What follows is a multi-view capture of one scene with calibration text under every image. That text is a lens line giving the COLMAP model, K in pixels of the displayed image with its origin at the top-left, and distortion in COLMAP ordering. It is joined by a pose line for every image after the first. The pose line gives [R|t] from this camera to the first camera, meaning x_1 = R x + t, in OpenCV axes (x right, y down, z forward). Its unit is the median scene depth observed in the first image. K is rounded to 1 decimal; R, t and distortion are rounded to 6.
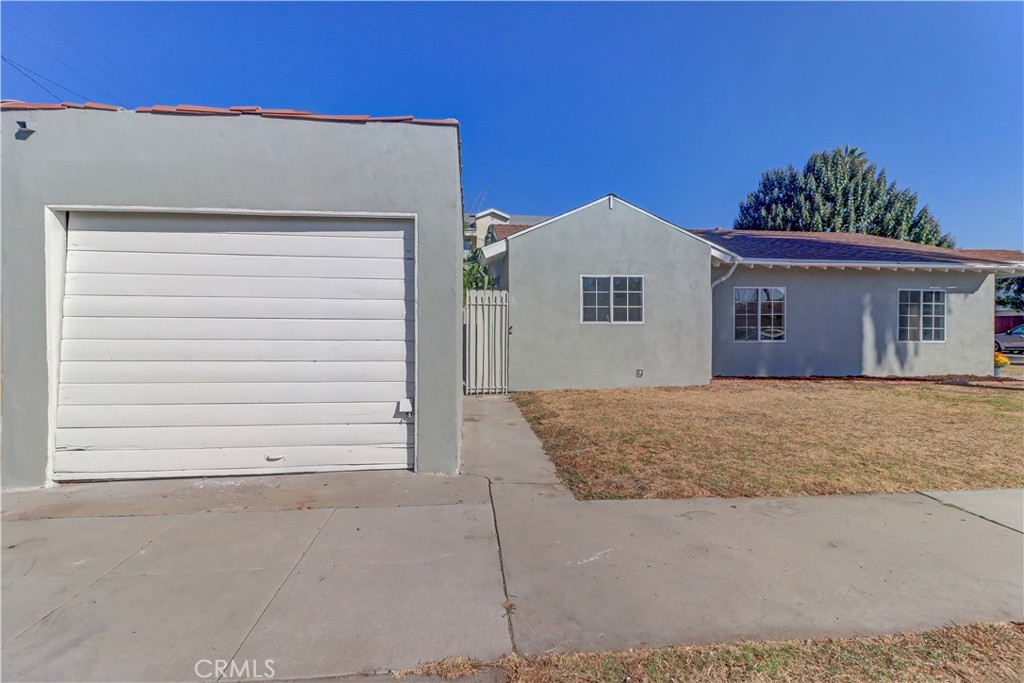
lens RADIAL K [[475.6, 0, 512.3], [0, 475.6, 333.6], [0, 0, 1]] dist [0.012178, -0.006809]
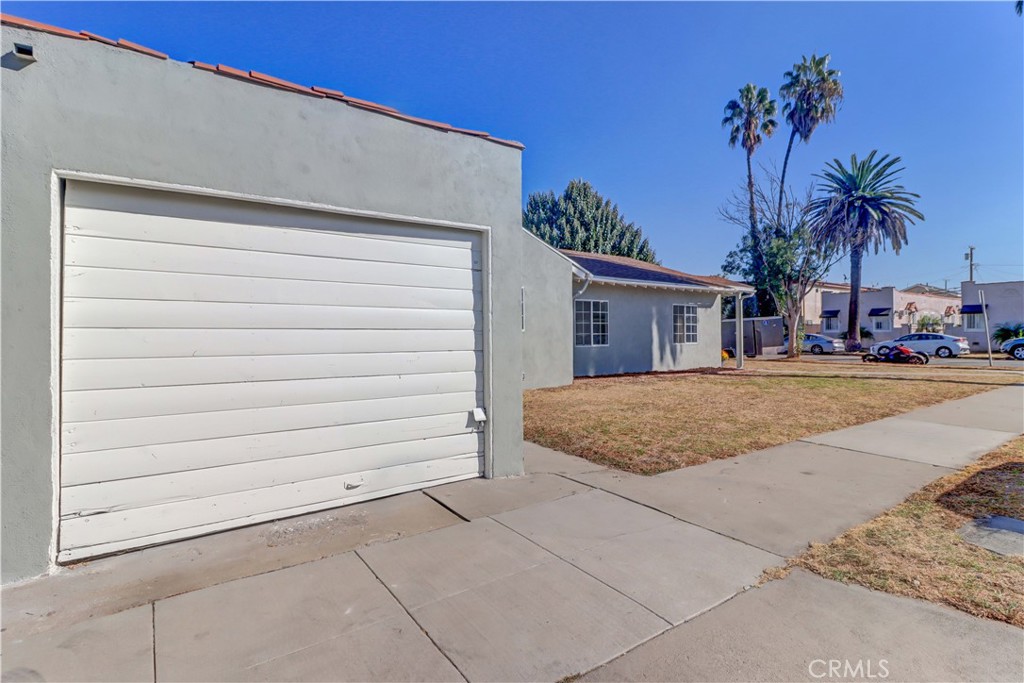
lens RADIAL K [[498.2, 0, 528.5], [0, 498.2, 333.4], [0, 0, 1]] dist [-0.000249, -0.001677]
pose [[0.869790, -0.007819, 0.493360, -0.646297], [0.015396, 0.999818, -0.011298, -0.007600], [-0.493181, 0.017423, 0.869752, 0.022427]]
